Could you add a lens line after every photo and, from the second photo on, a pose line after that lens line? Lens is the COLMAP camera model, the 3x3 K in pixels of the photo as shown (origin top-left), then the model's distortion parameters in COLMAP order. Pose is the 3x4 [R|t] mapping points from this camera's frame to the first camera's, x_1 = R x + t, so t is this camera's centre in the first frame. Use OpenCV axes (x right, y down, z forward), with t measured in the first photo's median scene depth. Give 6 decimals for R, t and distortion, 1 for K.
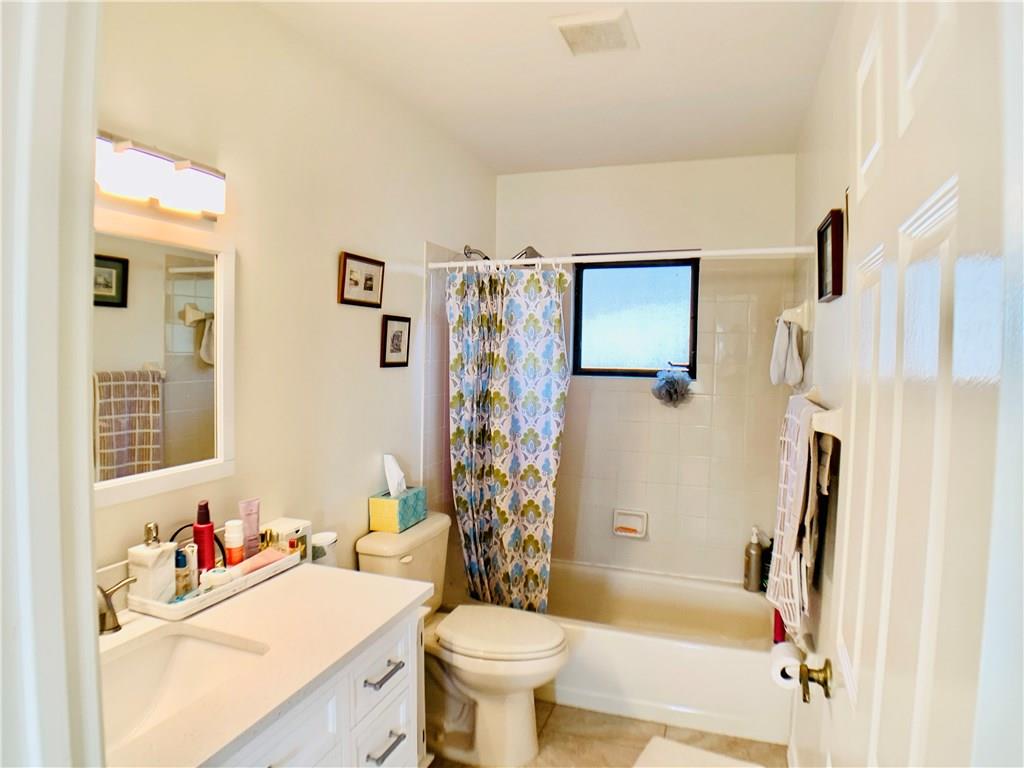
lens RADIAL K [[620.3, 0, 513.1], [0, 620.3, 371.2], [0, 0, 1]] dist [-0.073150, 0.002489]
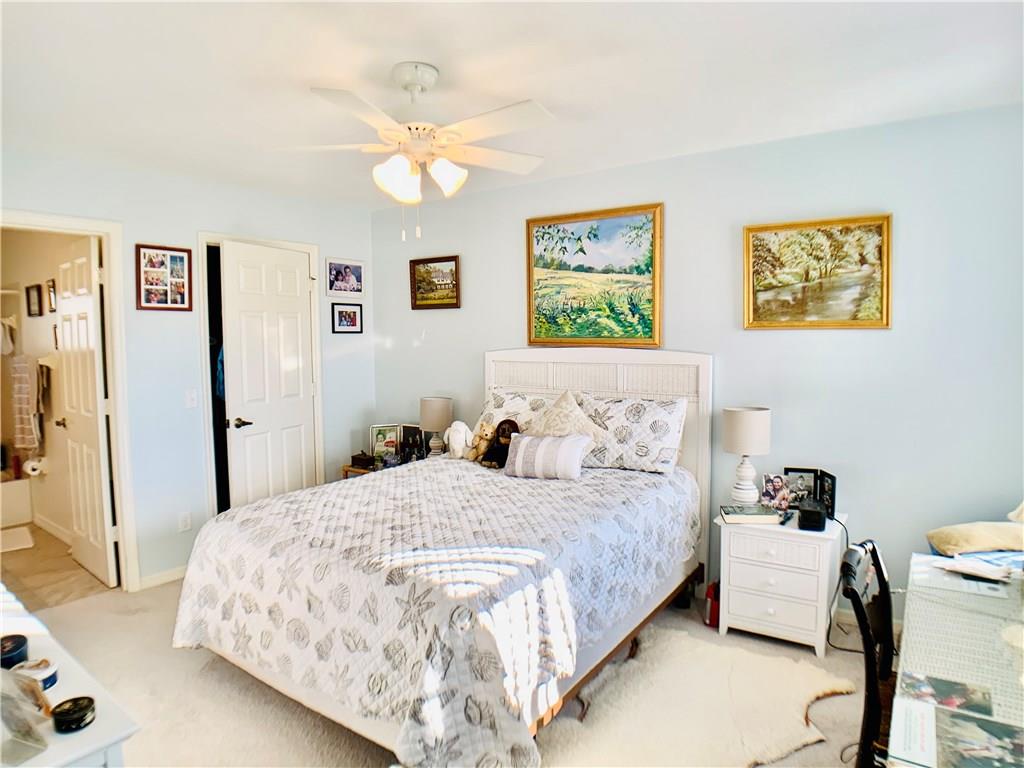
lens RADIAL K [[620.3, 0, 513.1], [0, 620.3, 371.2], [0, 0, 1]] dist [-0.073150, 0.002489]
pose [[0.292877, -0.077645, 0.952992, -0.888882], [0.055774, 0.996388, 0.064039, 0.043080], [-0.954522, 0.034397, 0.296149, -1.148060]]
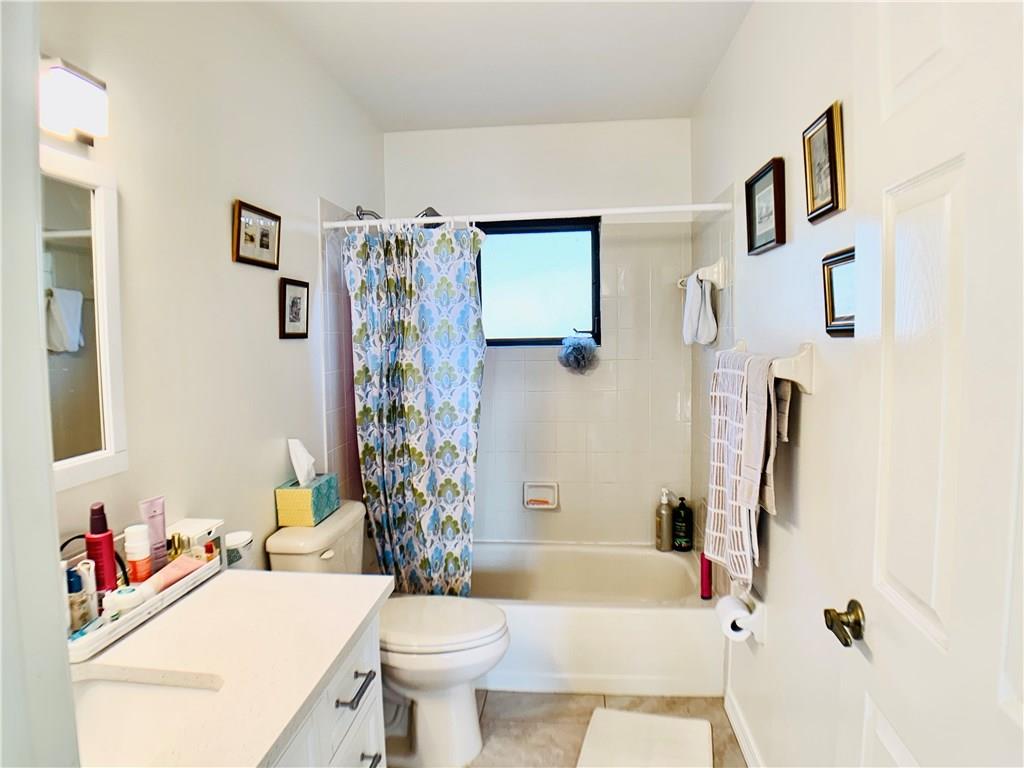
lens RADIAL K [[620.3, 0, 513.1], [0, 620.3, 371.2], [0, 0, 1]] dist [-0.073150, 0.002489]
pose [[0.971711, -0.045539, 0.231741, -0.088779], [0.039691, 0.998766, 0.029837, 0.023797], [-0.232814, -0.019795, 0.972320, 0.076868]]
